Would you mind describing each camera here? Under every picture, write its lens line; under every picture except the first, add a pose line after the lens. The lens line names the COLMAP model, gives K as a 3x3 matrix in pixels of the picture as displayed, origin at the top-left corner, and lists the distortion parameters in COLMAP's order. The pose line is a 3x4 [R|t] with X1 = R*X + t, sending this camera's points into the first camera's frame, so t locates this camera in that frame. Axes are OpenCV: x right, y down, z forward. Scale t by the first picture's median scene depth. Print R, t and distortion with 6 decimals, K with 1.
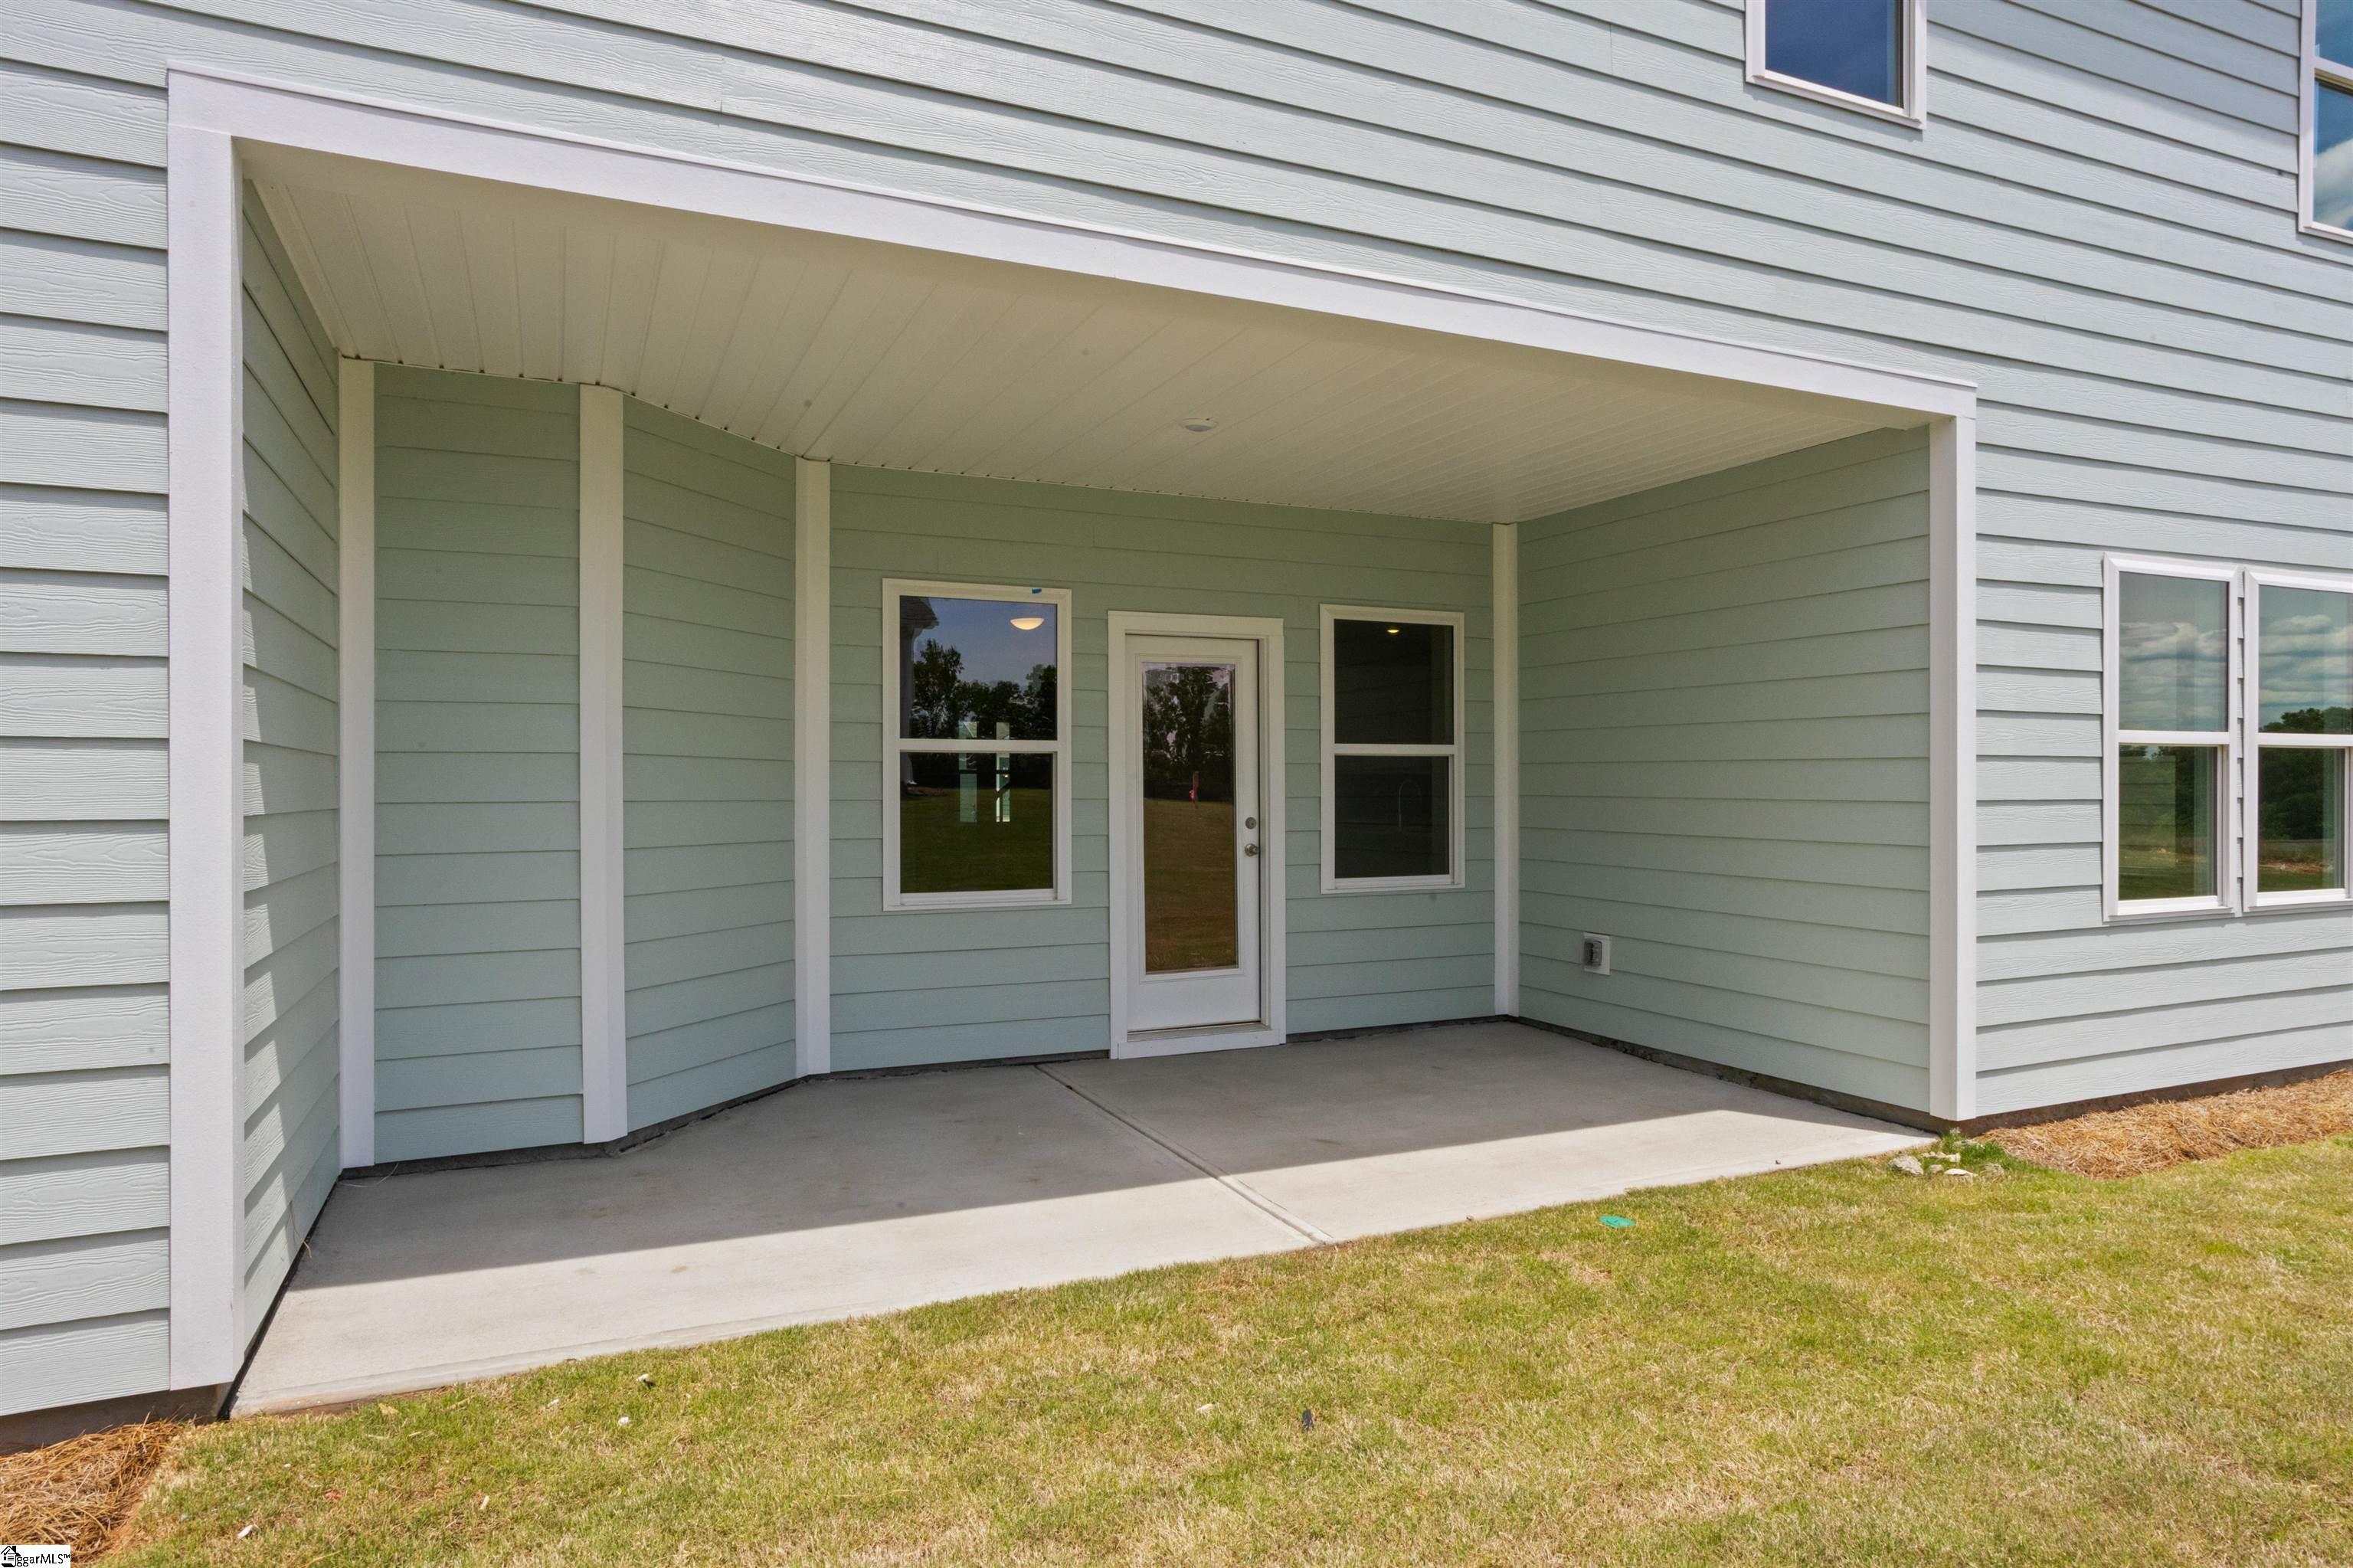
lens RADIAL K [[1388.6, 0, 1176.5], [0, 1388.6, 784.0], [0, 0, 1]] dist [0.000166, 0.000881]
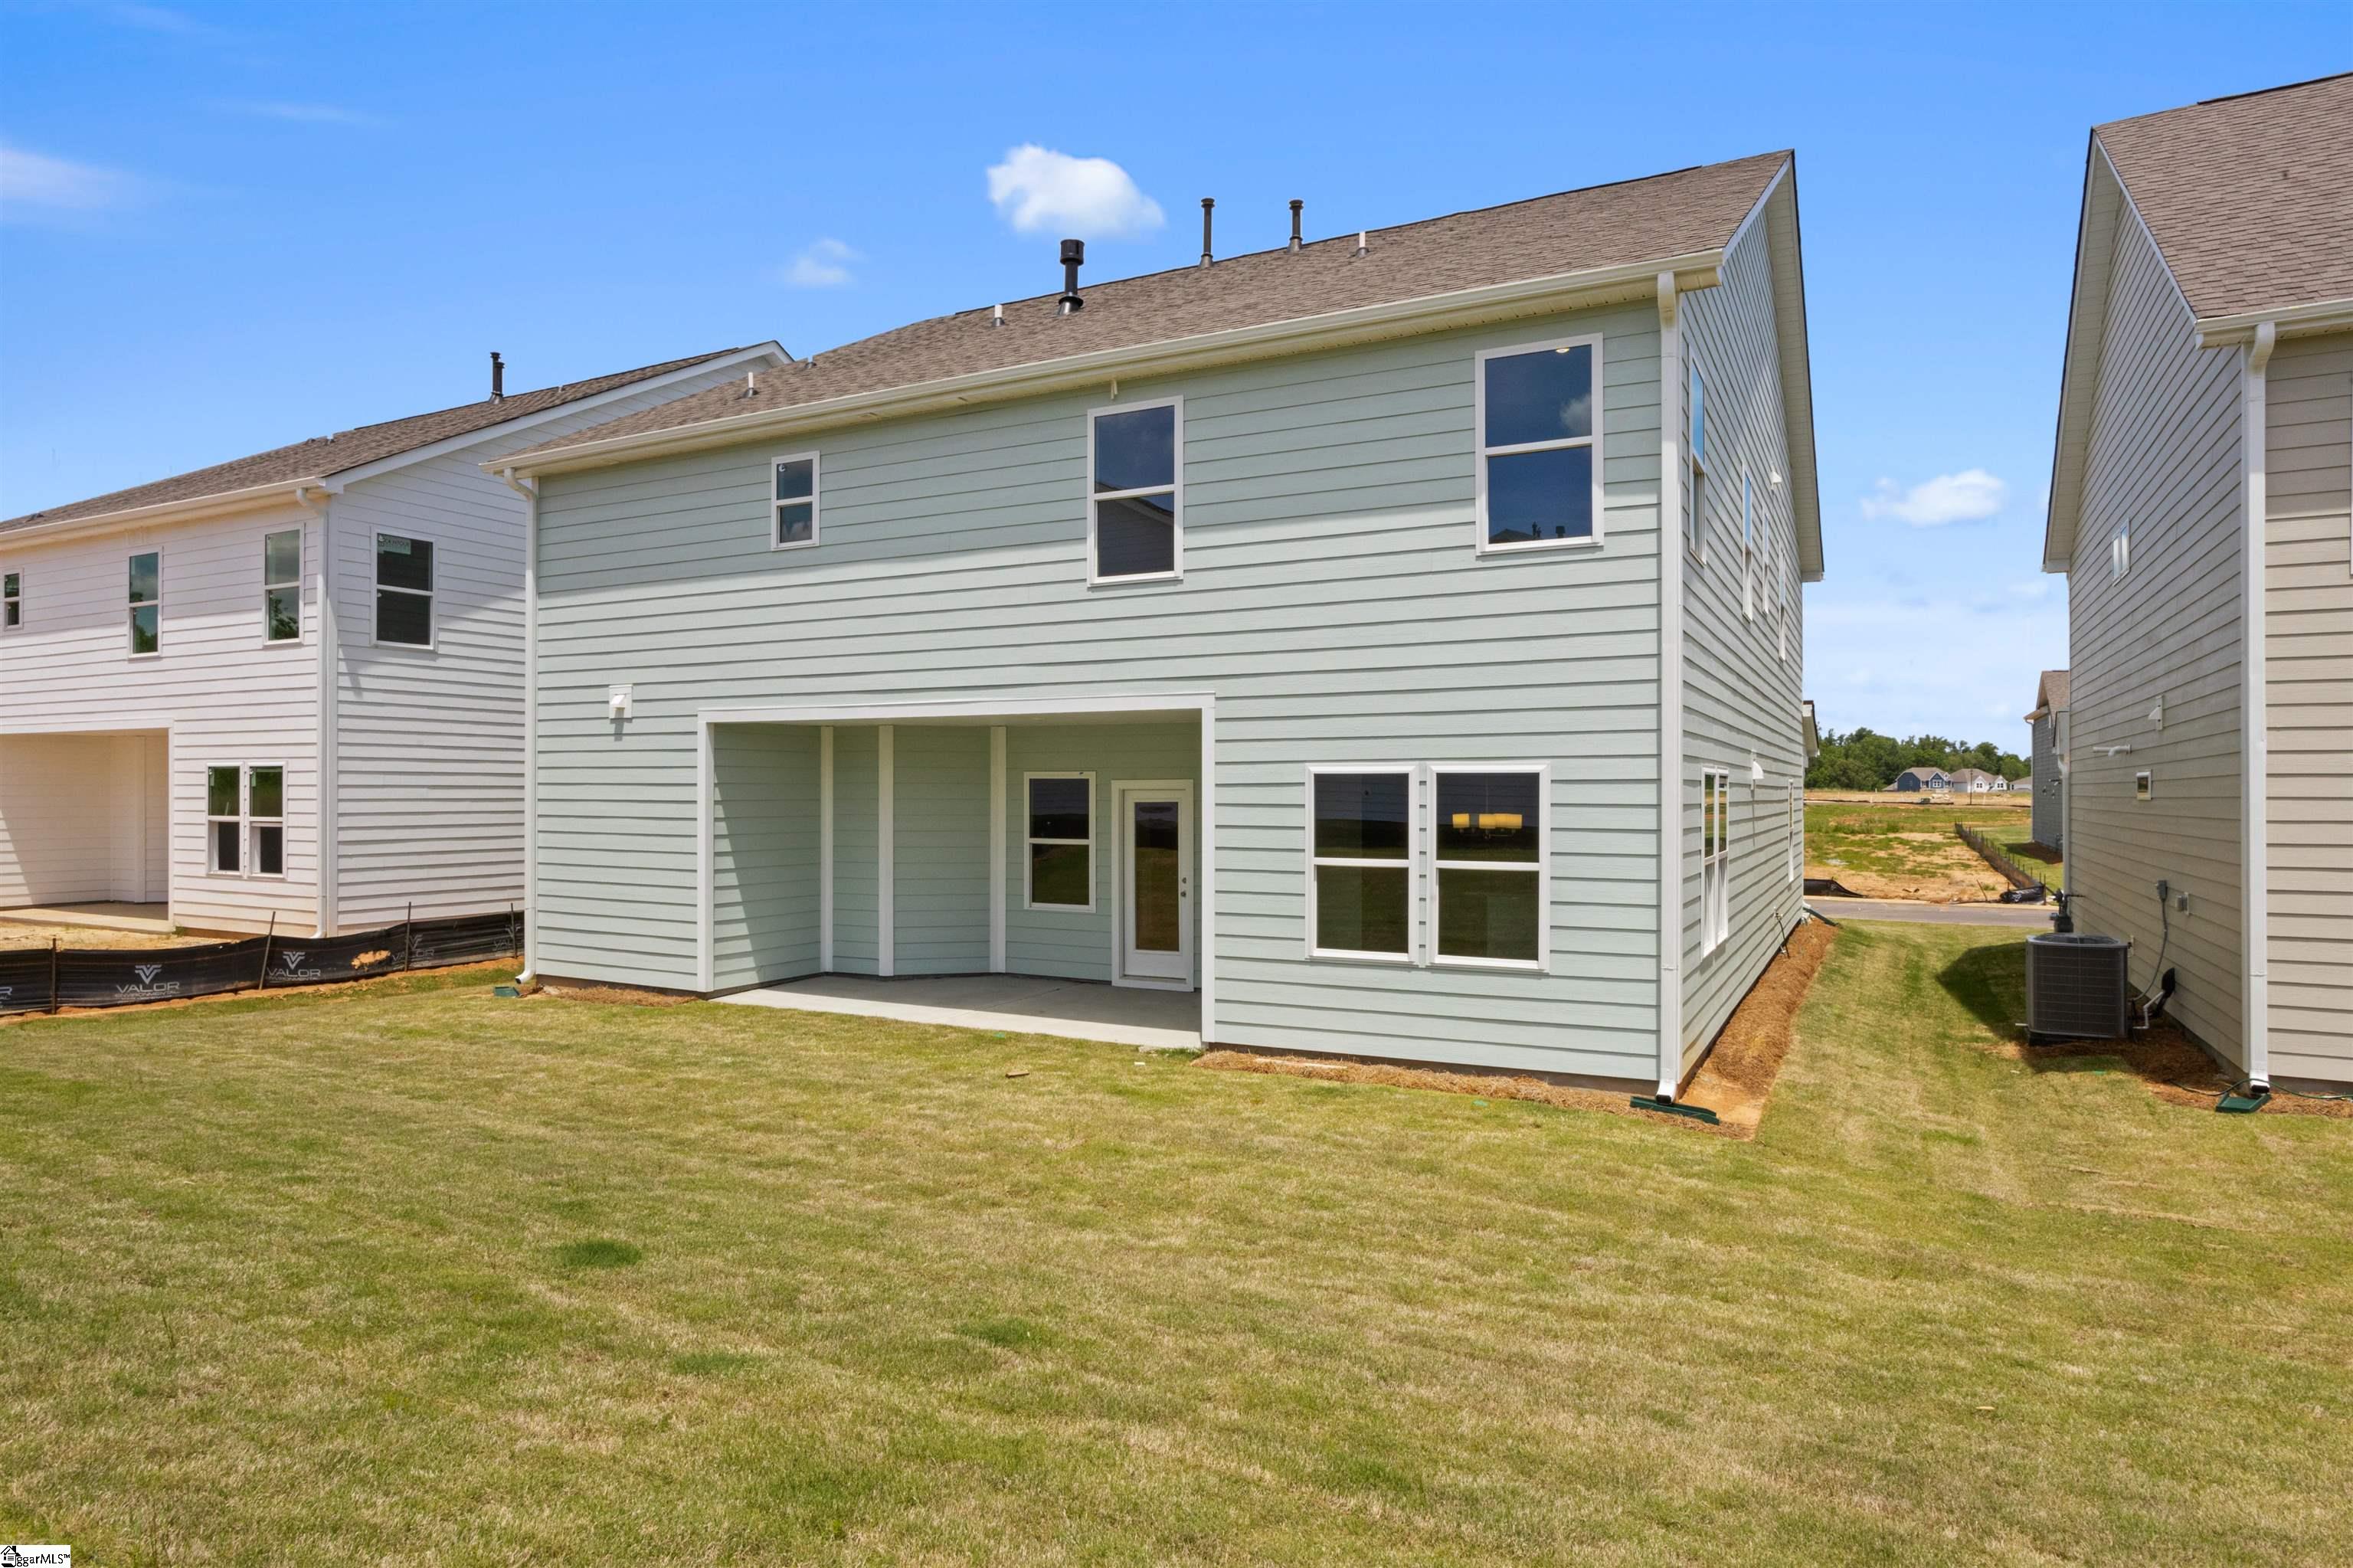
lens RADIAL K [[1388.6, 0, 1176.5], [0, 1388.6, 784.0], [0, 0, 1]] dist [0.000166, 0.000881]
pose [[0.615230, -0.000024, -0.788347, 1.935981], [-0.003016, 0.999993, -0.002384, -0.126774], [0.788342, 0.003845, 0.615226, -0.294184]]
